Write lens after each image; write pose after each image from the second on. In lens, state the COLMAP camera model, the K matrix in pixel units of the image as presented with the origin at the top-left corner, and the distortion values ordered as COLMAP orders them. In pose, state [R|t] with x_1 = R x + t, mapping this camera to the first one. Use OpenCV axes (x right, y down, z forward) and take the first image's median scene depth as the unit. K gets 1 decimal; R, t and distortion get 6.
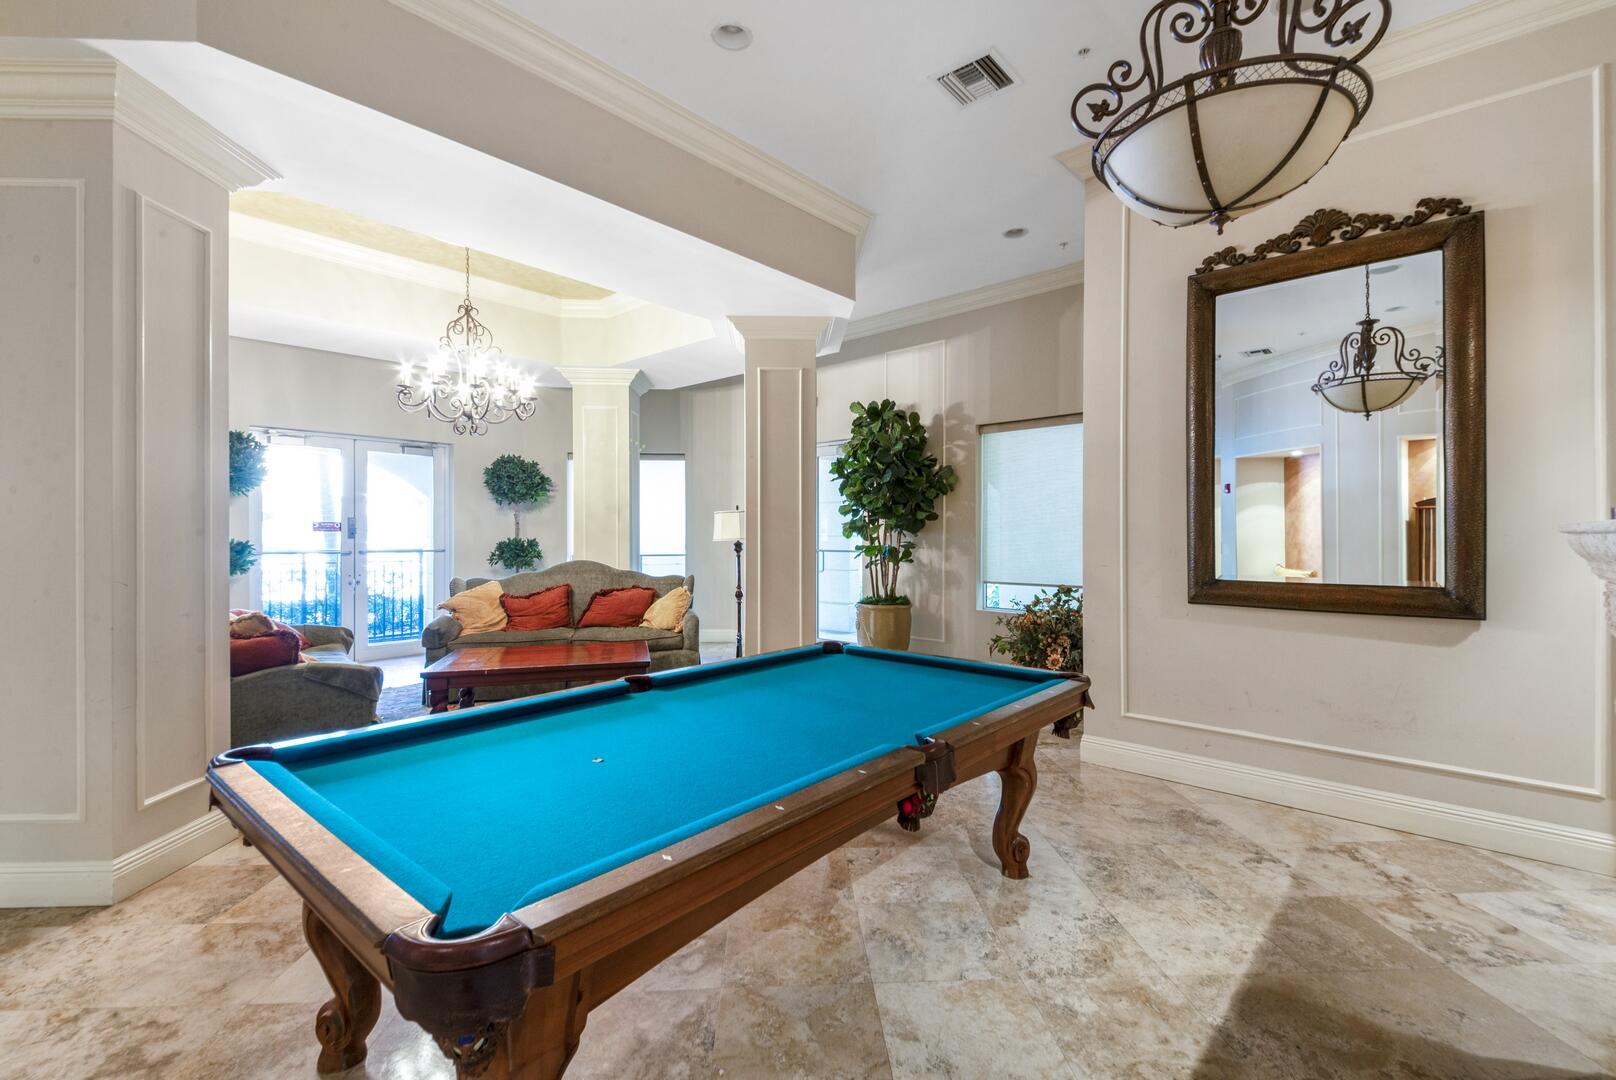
lens RADIAL K [[688.2, 0, 805.7], [0, 688.2, 555.6], [0, 0, 1]] dist [-0.003794, -0.001712]
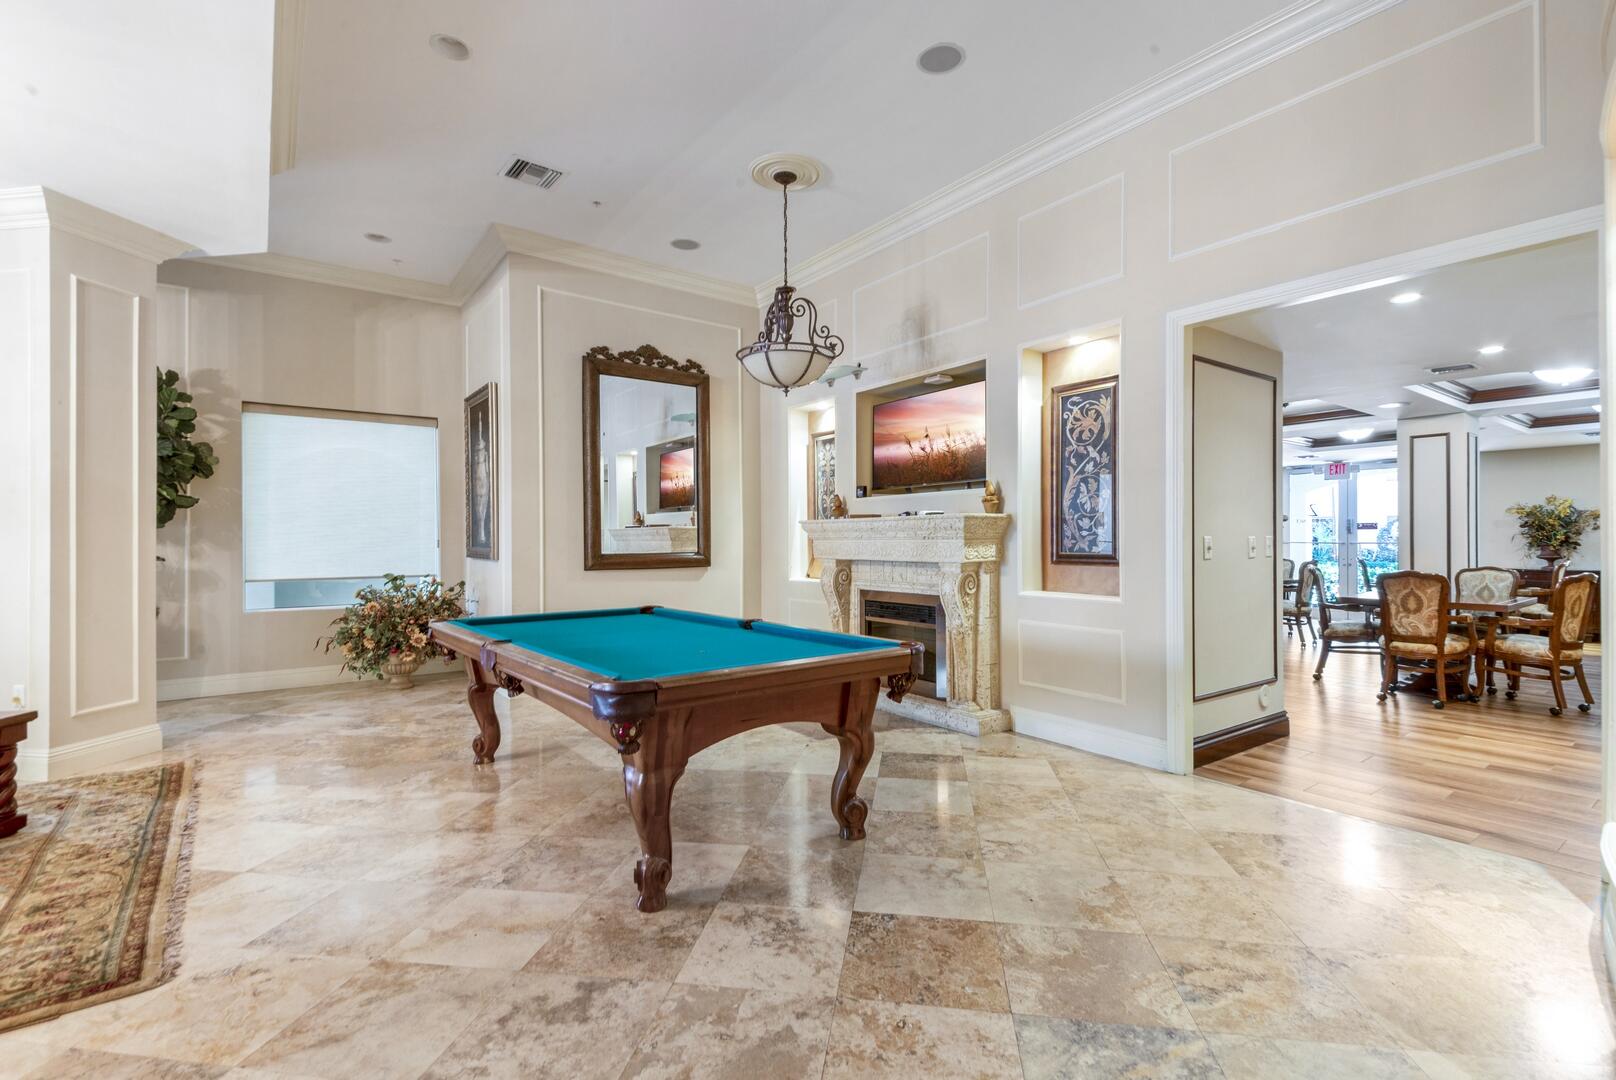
lens RADIAL K [[777.8, 0, 812.1], [0, 777.8, 540.1], [0, 0, 1]] dist [-0.000391, -0.000238]
pose [[0.171065, 0.007715, 0.985230, -1.170939], [0.034265, 0.999318, -0.013775, 0.049219], [-0.984664, 0.036116, 0.170684, 0.245510]]
